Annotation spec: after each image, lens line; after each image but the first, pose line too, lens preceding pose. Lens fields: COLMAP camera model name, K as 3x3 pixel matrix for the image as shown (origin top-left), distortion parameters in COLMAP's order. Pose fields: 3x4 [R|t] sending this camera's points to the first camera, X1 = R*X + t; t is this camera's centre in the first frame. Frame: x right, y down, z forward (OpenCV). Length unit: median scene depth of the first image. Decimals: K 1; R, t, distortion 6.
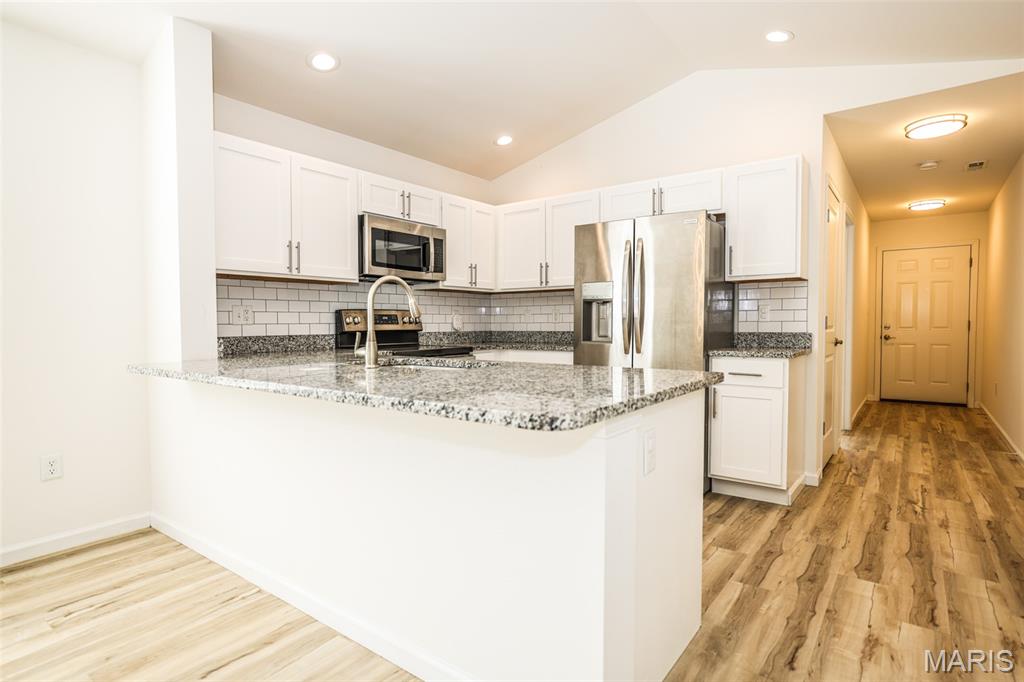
lens RADIAL K [[534.5, 0, 521.4], [0, 534.5, 343.4], [0, 0, 1]] dist [-0.020121, 0.013660]
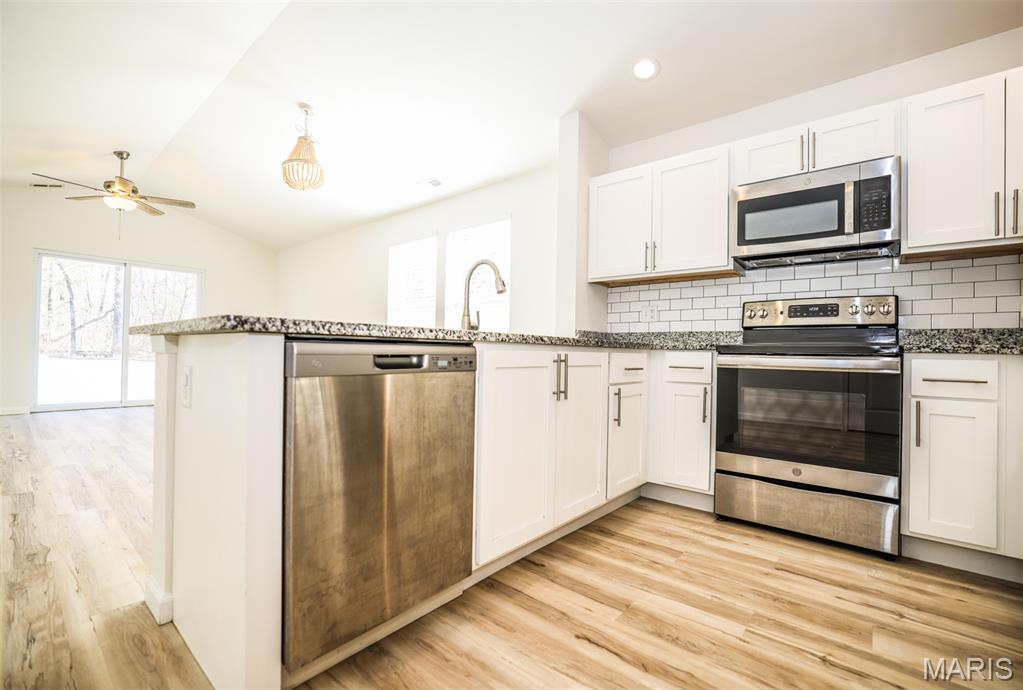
lens RADIAL K [[452.9, 0, 521.9], [0, 452.9, 345.7], [0, 0, 1]] dist [-0.029476, 0.008019]
pose [[-0.061698, -0.014388, -0.997991, 0.435182], [-0.058540, 0.998227, -0.010772, 0.038264], [0.996377, 0.057758, -0.062431, 0.692037]]
